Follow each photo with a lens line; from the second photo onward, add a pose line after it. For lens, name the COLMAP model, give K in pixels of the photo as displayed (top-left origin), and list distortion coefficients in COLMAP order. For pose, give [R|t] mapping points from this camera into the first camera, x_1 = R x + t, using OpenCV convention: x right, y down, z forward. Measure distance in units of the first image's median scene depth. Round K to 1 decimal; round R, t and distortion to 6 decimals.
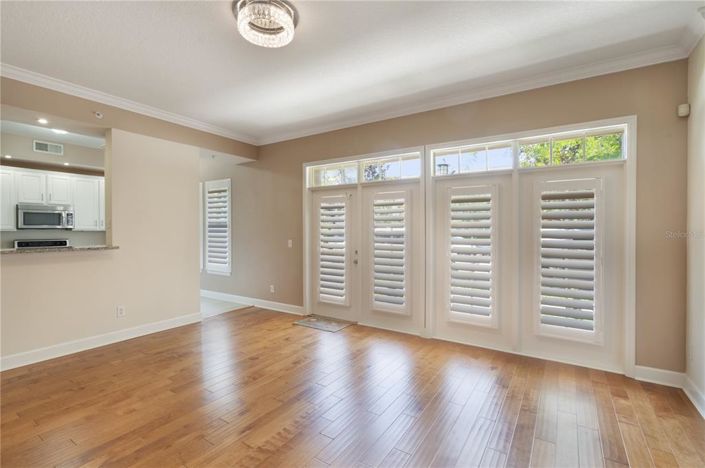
lens RADIAL K [[328.4, 0, 354.3], [0, 328.4, 229.7], [0, 0, 1]] dist [-0.000011, 0.001796]
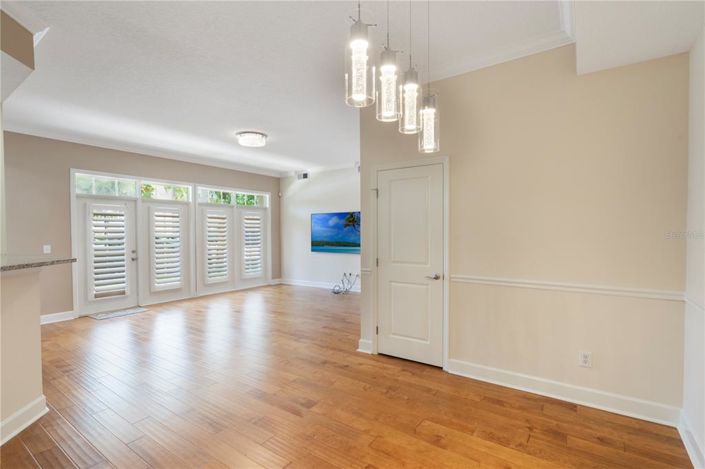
lens RADIAL K [[328.4, 0, 351.2], [0, 328.4, 228.4], [0, 0, 1]] dist [-0.000011, 0.001796]
pose [[0.040536, 0.014698, 0.999070, -1.445517], [0.012226, 0.999810, -0.015205, 0.011432], [-0.999103, 0.012831, 0.040348, 0.134149]]
